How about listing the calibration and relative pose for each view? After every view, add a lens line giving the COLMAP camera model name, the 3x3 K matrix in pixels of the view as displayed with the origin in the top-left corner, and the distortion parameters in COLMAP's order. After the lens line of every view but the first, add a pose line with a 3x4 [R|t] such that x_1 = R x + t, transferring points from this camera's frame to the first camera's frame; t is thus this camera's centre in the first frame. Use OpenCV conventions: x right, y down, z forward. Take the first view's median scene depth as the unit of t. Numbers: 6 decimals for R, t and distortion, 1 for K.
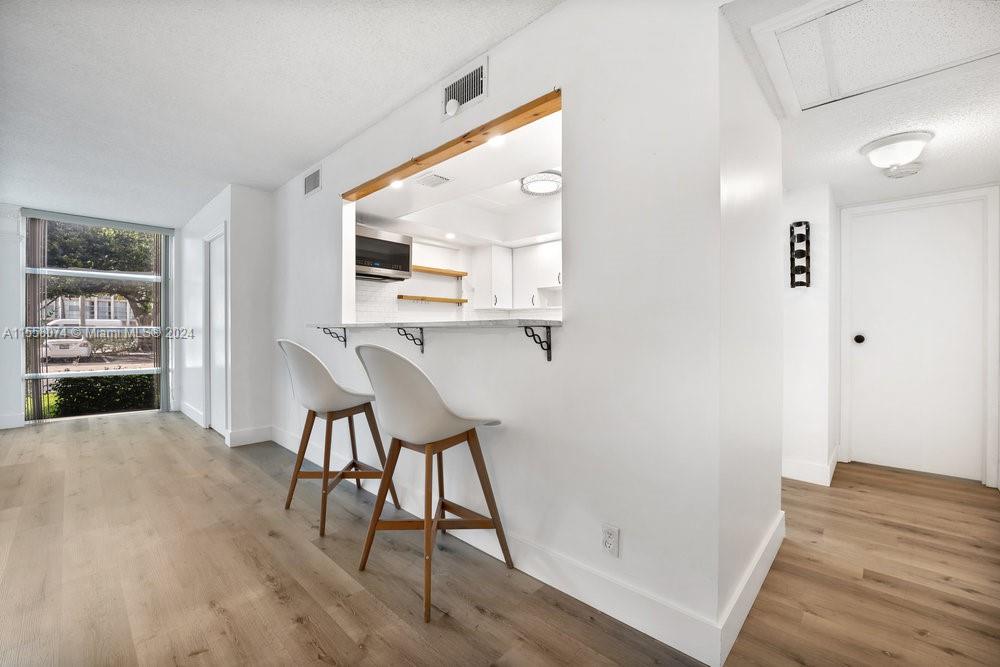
lens RADIAL K [[413.6, 0, 491.5], [0, 413.6, 335.0], [0, 0, 1]] dist [-0.021356, 0.000027]
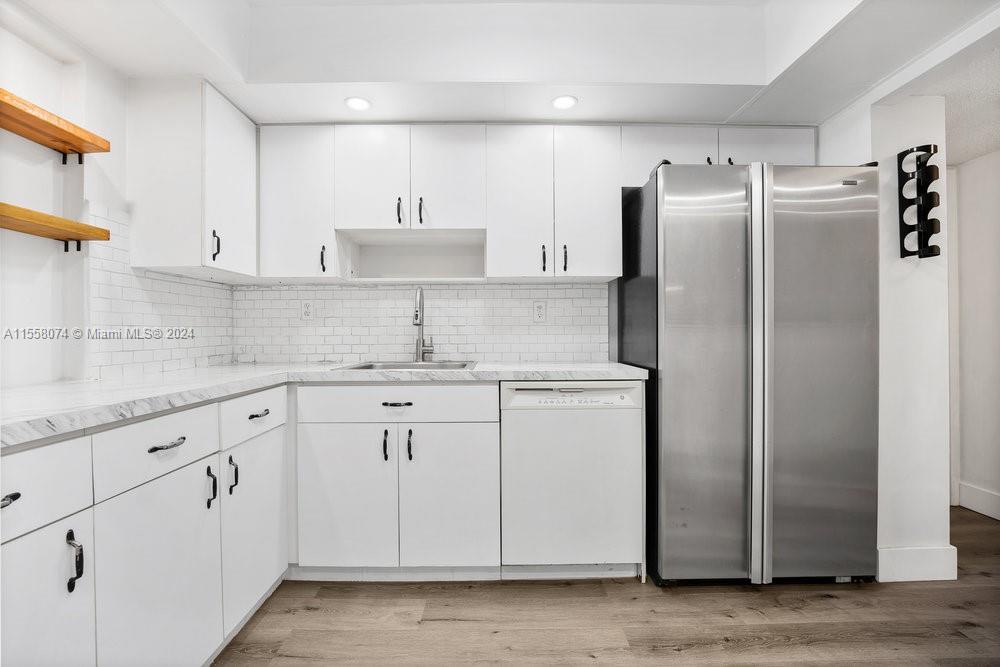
lens RADIAL K [[423.7, 0, 504.6], [0, 423.7, 335.4], [0, 0, 1]] dist [-0.011470, -0.000141]
pose [[0.710393, -0.006087, 0.703779, -0.160486], [0.011267, 0.999933, -0.002724, -0.009326], [-0.703715, 0.009864, 0.710414, 1.333238]]
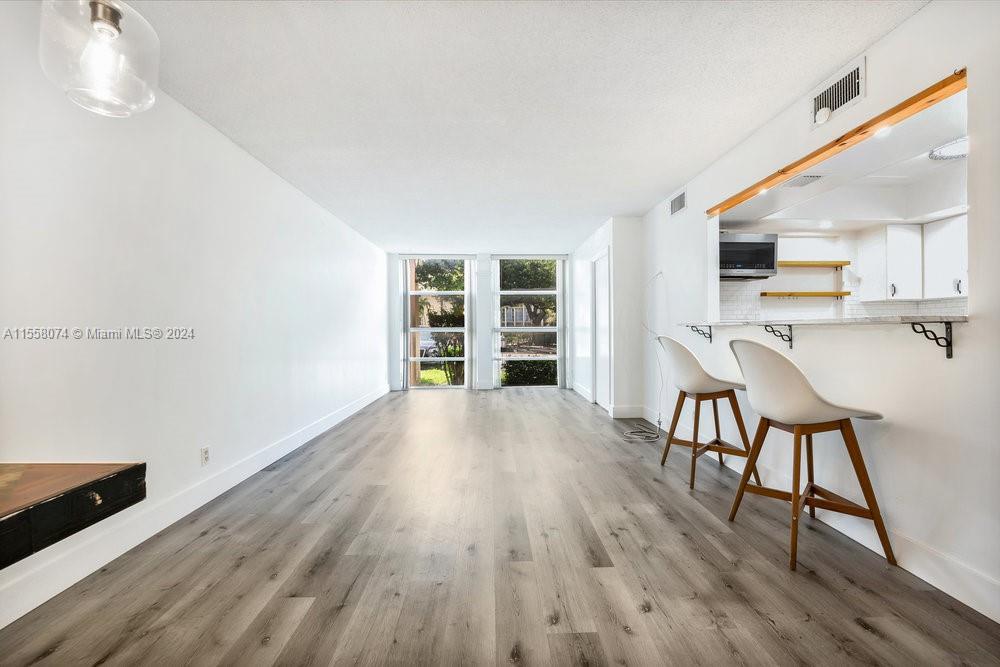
lens RADIAL K [[408.1, 0, 502.5], [0, 408.1, 335.3], [0, 0, 1]] dist [-0.019986, 0.000189]
pose [[0.710314, 0.003922, -0.703875, 0.043735], [0.000600, 0.999981, 0.006177, 0.002635], [0.703885, -0.004810, 0.710297, -0.301878]]
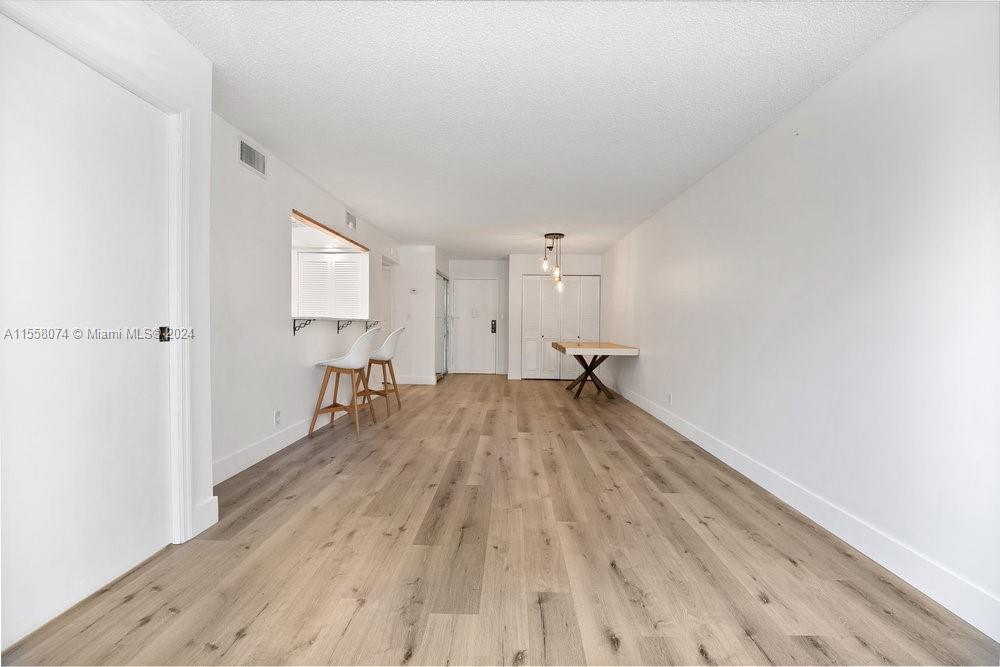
lens RADIAL K [[413.4, 0, 500.0], [0, 413.4, 333.5], [0, 0, 1]] dist [-0.021471, -0.000327]
pose [[-0.672167, -0.026067, 0.739940, -2.359028], [-0.004396, 0.999503, 0.031217, -0.021567], [-0.740386, 0.017730, -0.671948, 1.931248]]
